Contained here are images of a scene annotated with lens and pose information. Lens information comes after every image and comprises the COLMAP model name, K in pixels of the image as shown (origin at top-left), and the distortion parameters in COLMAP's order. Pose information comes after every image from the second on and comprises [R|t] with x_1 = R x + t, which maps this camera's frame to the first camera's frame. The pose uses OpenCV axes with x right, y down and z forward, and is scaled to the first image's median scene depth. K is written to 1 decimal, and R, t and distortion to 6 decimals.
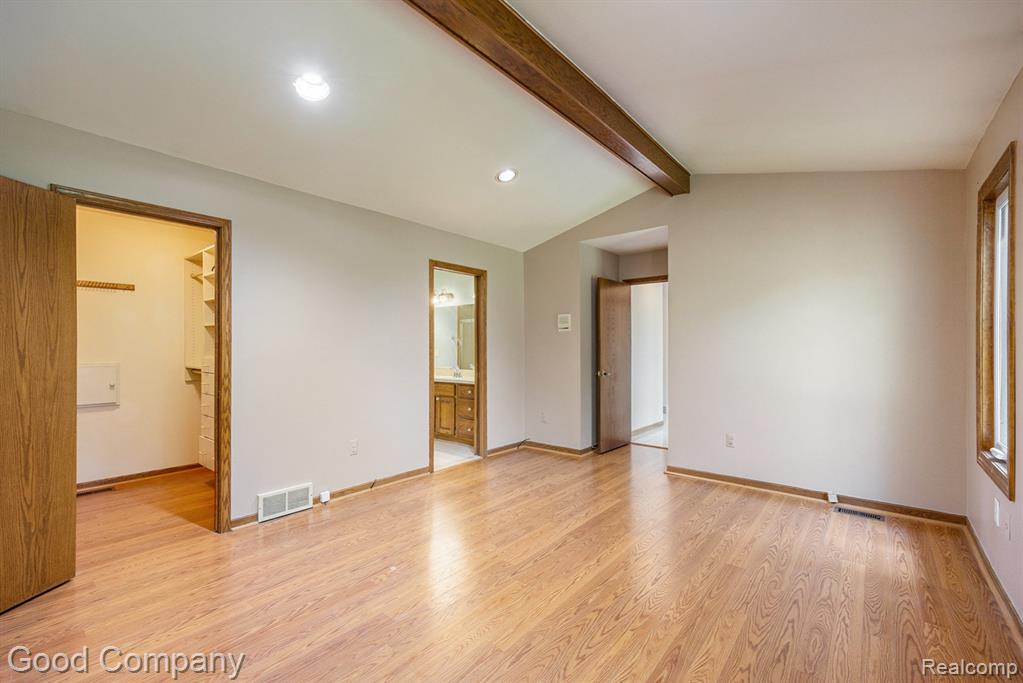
lens RADIAL K [[414.4, 0, 507.5], [0, 414.4, 345.4], [0, 0, 1]] dist [-0.003074, -0.000183]
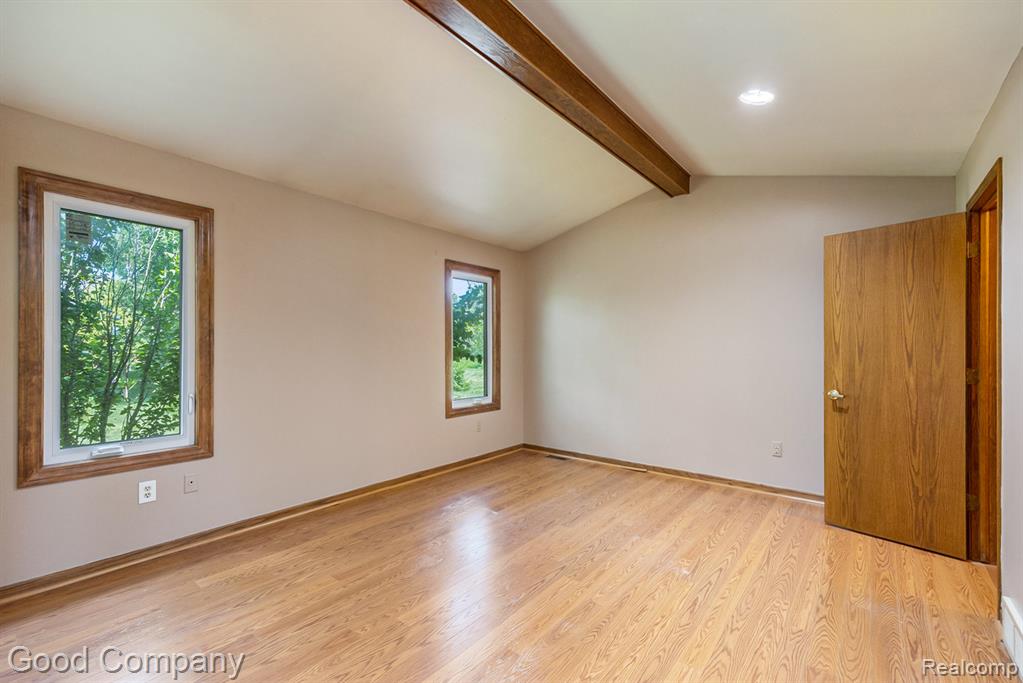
lens RADIAL K [[414.4, 0, 513.5], [0, 414.4, 345.8], [0, 0, 1]] dist [-0.003074, -0.000183]
pose [[-0.999901, 0.001644, -0.013961, 0.164128], [0.001760, 0.999964, -0.008287, 0.003416], [0.013947, -0.008310, -0.999868, 2.172265]]
